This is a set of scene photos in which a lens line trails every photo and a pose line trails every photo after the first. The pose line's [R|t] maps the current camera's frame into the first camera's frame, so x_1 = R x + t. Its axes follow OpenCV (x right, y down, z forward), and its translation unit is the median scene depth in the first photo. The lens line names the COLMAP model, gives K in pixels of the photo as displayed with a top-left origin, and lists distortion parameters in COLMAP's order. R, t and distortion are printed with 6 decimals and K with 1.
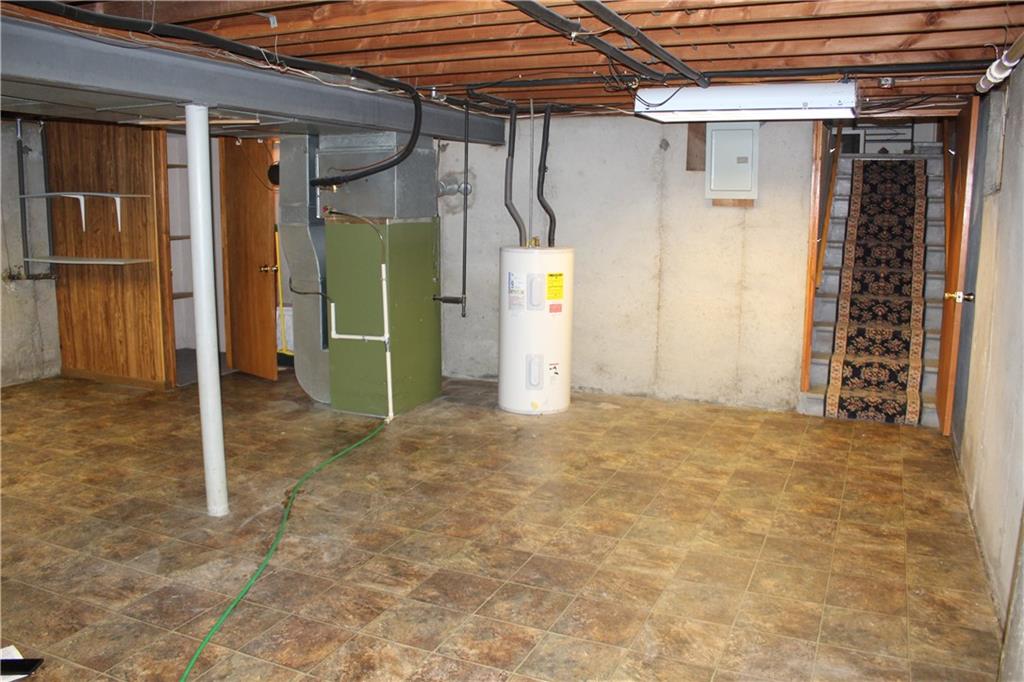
lens RADIAL K [[842.4, 0, 508.7], [0, 842.4, 336.4], [0, 0, 1]] dist [-0.163124, 0.146682]
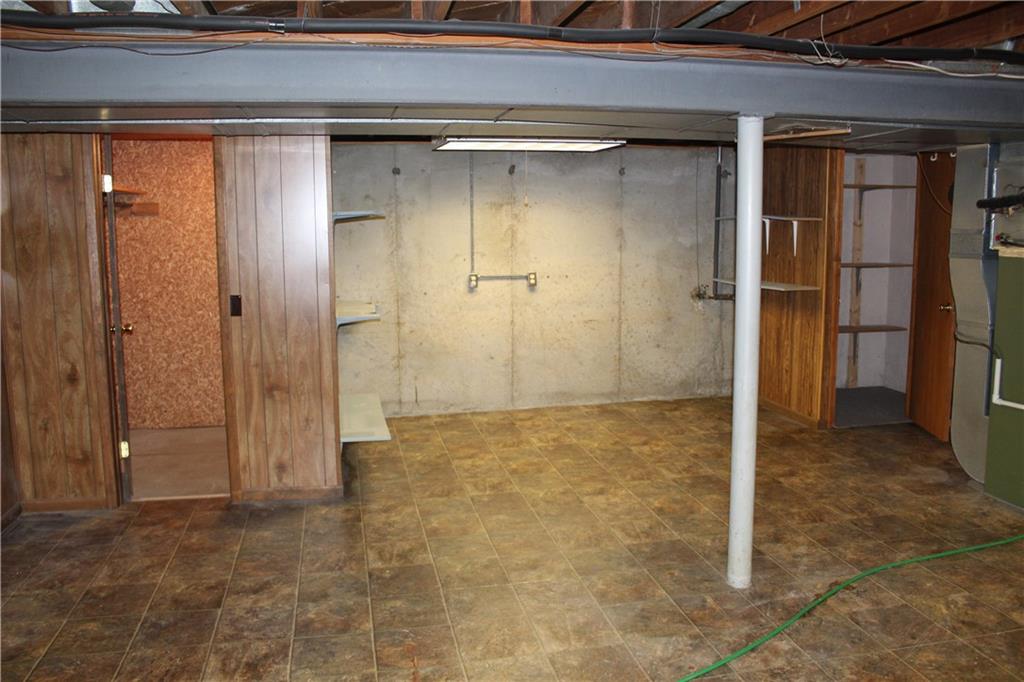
lens RADIAL K [[842.4, 0, 508.7], [0, 842.4, 336.4], [0, 0, 1]] dist [-0.163124, 0.146682]
pose [[0.588297, 0.097654, -0.802727, 0.146042], [-0.118934, 0.992335, 0.033557, -0.037264], [0.799851, 0.075730, 0.595402, 0.219053]]
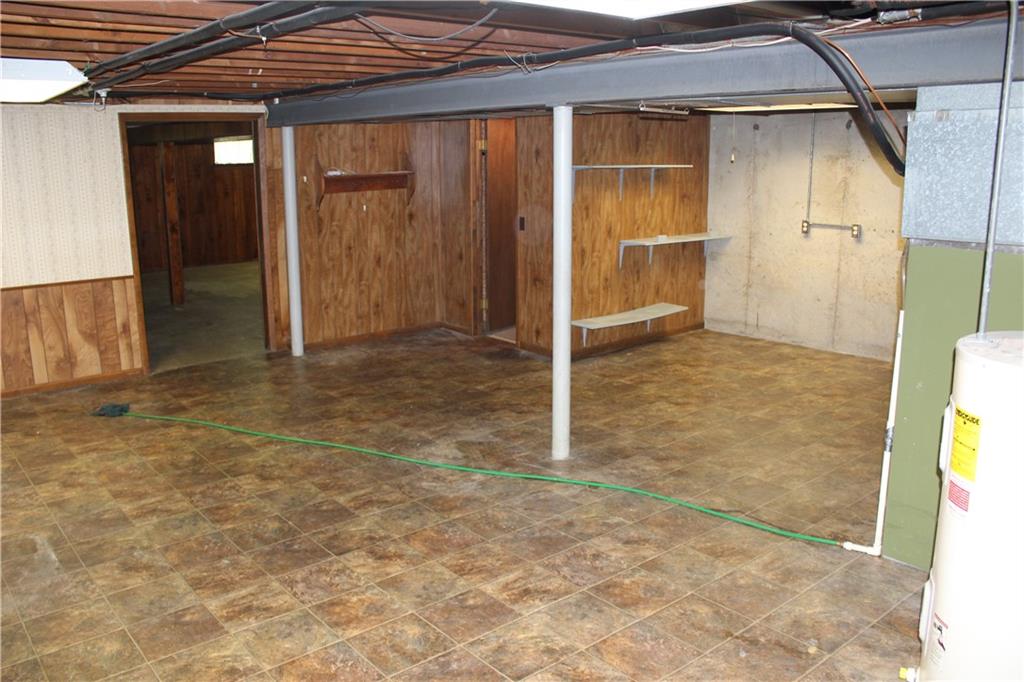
lens RADIAL K [[842.4, 0, 508.7], [0, 842.4, 336.4], [0, 0, 1]] dist [-0.163124, 0.146682]
pose [[-0.436352, 0.191662, -0.879126, 0.566259], [-0.138338, 0.951142, 0.276027, -0.218721], [0.889078, 0.242061, -0.388519, 1.113518]]
